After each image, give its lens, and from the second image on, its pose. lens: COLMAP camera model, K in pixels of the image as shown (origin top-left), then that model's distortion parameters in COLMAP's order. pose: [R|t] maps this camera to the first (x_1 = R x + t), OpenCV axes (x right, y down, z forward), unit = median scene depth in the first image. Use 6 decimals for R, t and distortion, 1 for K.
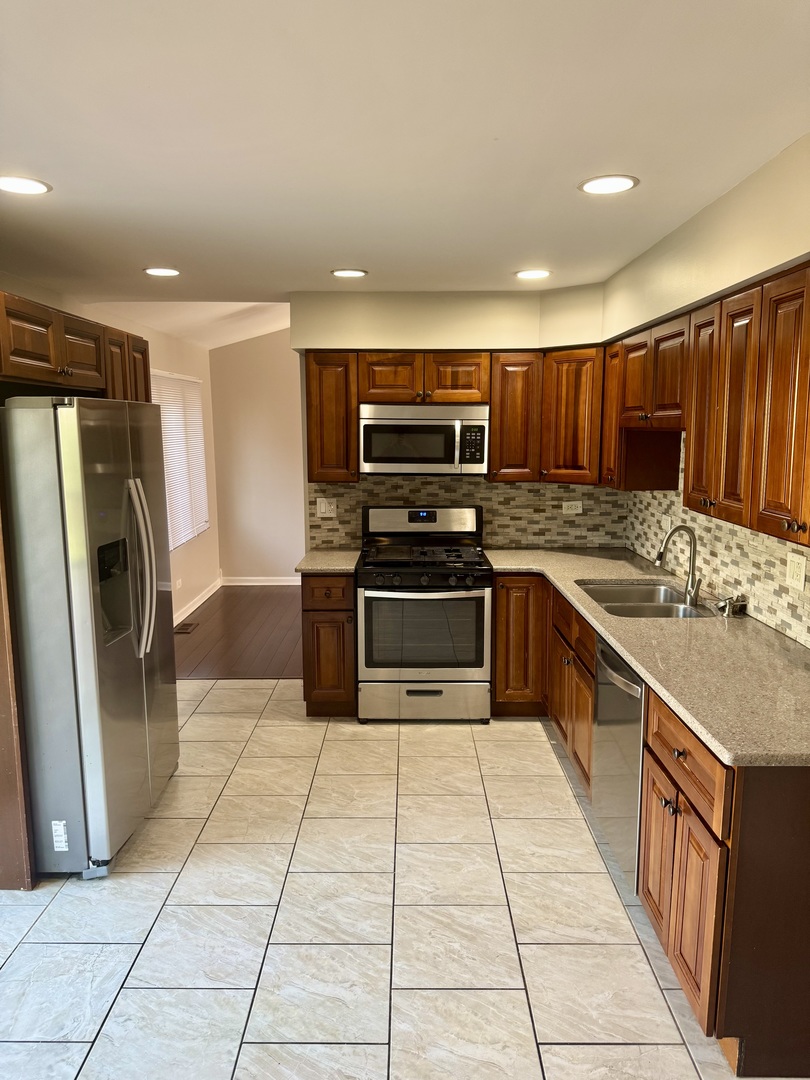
lens RADIAL K [[765.7, 0, 408.2], [0, 765.7, 544.4], [0, 0, 1]] dist [0.064611, -0.005488]
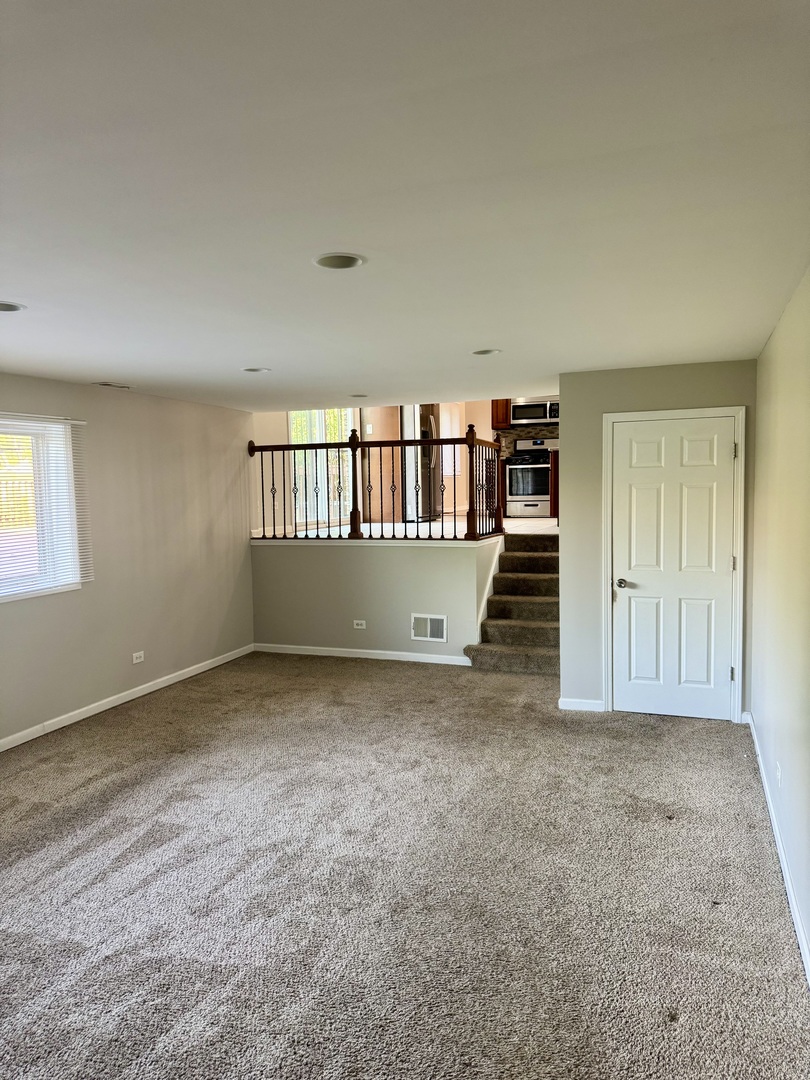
lens RADIAL K [[765.7, 0, 399.5], [0, 765.7, 540.0], [0, 0, 1]] dist [0.064611, -0.005488]
pose [[0.939552, 0.015380, -0.342061, 0.480569], [-0.038462, 0.997409, -0.060798, 0.473304], [0.340240, 0.070279, 0.937709, -1.542002]]
